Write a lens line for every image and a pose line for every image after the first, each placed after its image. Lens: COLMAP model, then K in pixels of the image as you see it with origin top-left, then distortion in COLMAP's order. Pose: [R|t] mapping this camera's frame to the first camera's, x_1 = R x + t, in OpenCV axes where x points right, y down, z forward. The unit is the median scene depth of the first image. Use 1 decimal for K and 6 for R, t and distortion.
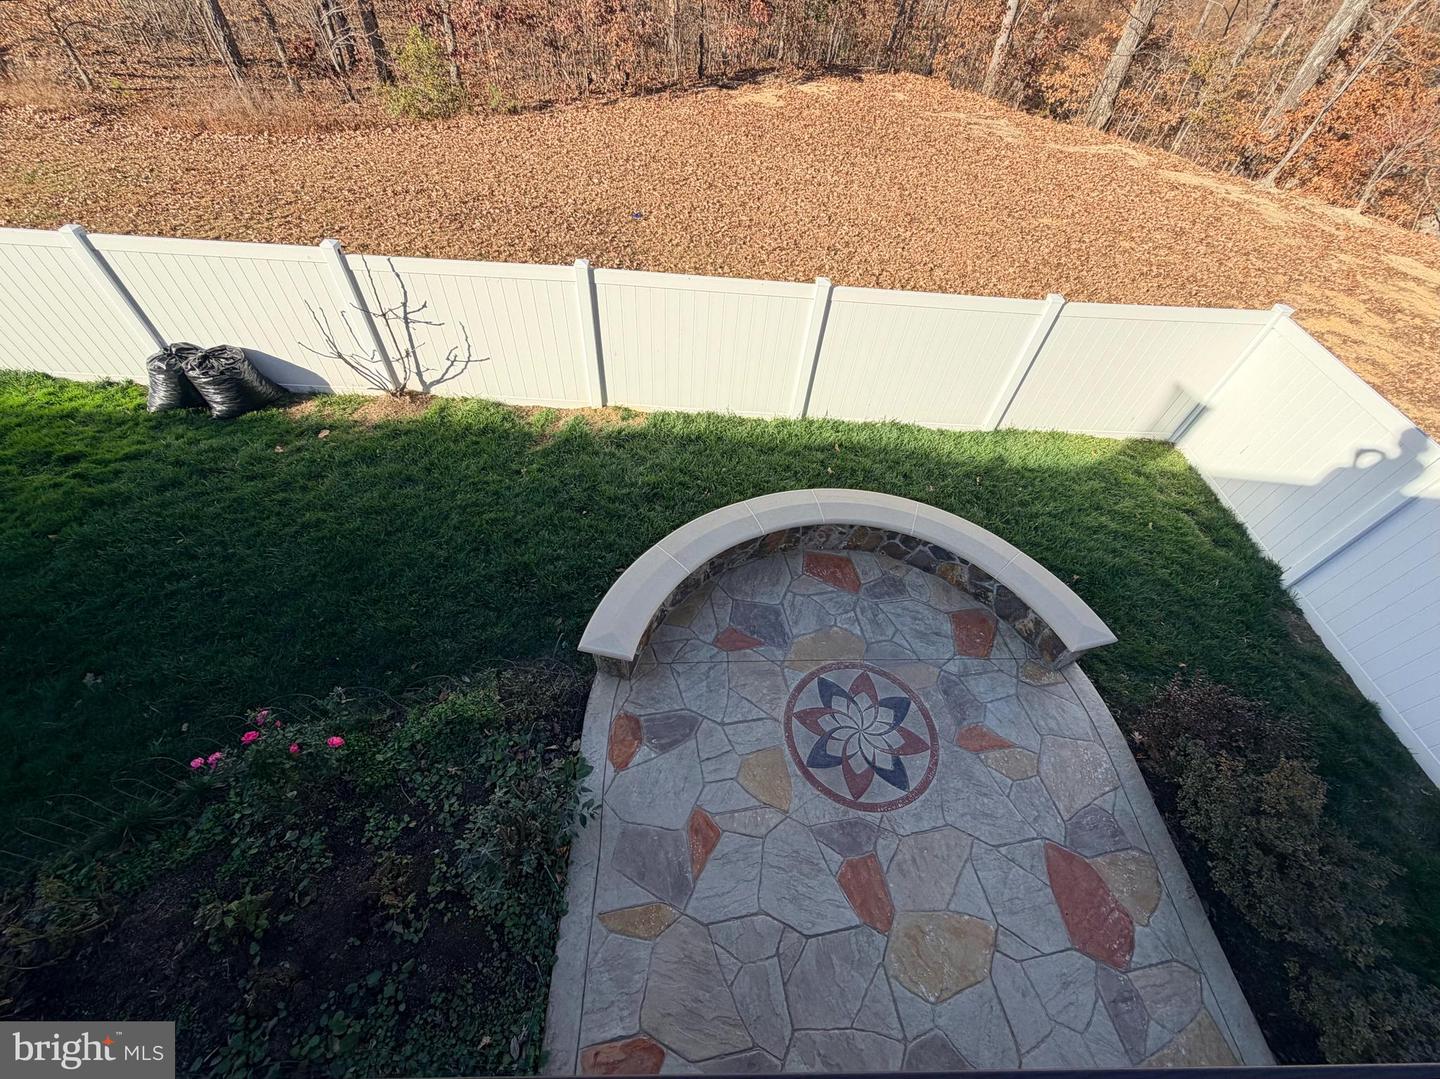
lens RADIAL K [[593.1, 0, 720.0], [0, 593.1, 539.5], [0, 0, 1]] dist [-0.001654, 0.000200]
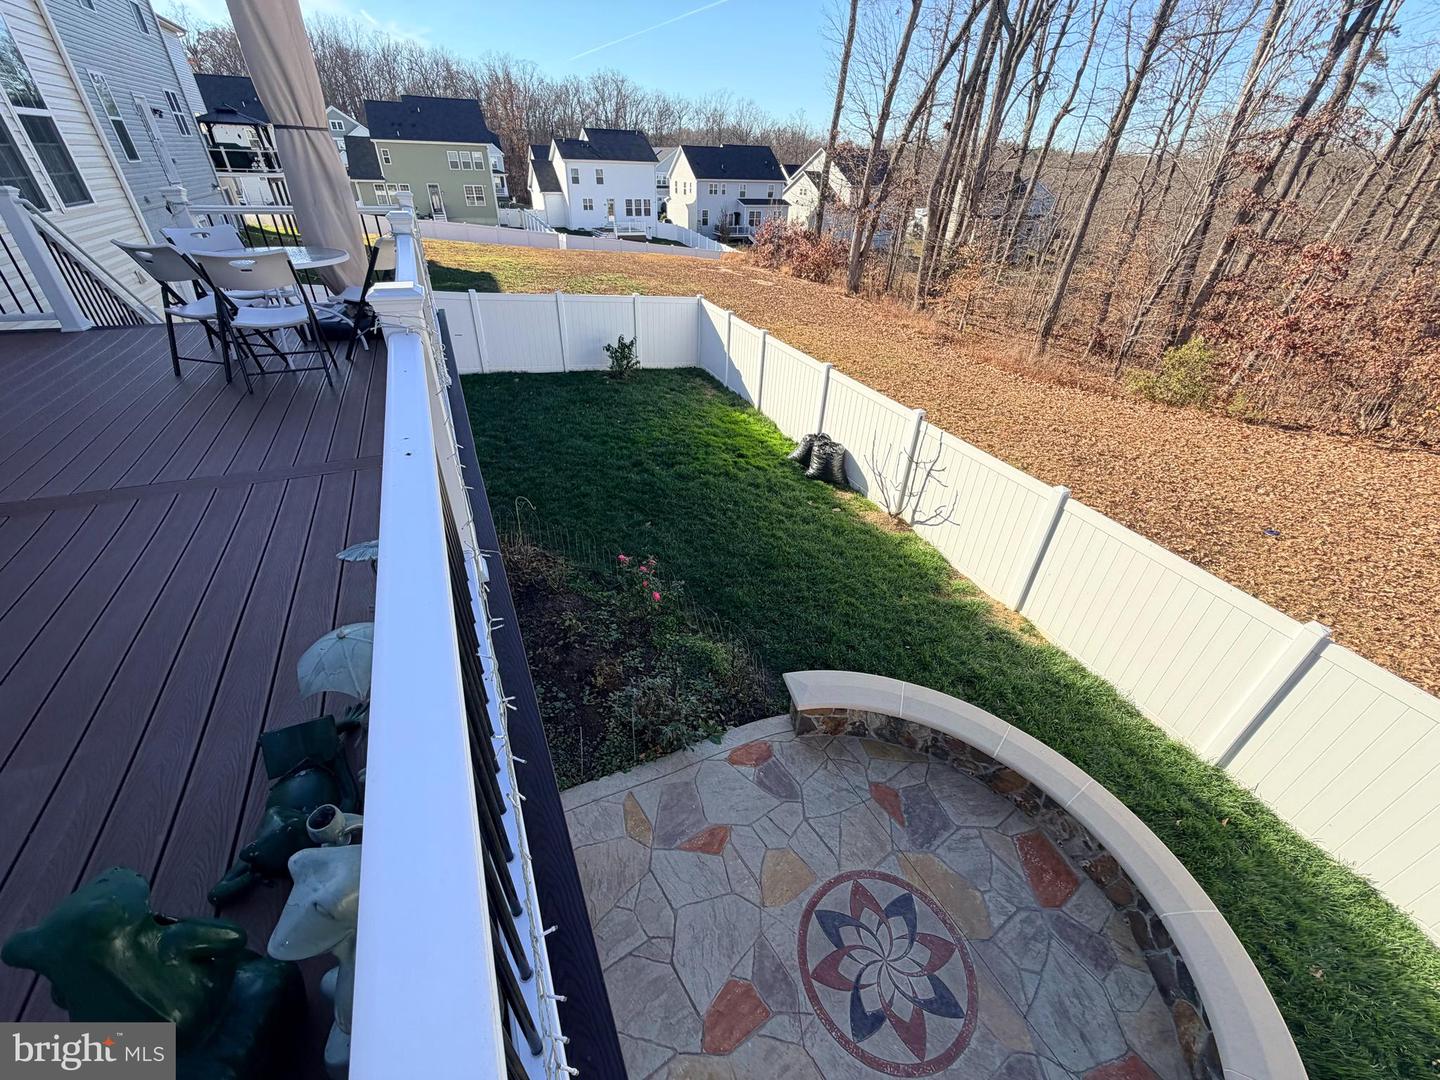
lens RADIAL K [[568.3, 0, 717.4], [0, 568.3, 538.4], [0, 0, 1]] dist [0.000109, -0.000226]
pose [[0.409729, 0.465574, -0.784451, 0.344621], [-0.707891, 0.704656, 0.048475, 0.011730], [0.575337, 0.535444, 0.618294, 0.000373]]
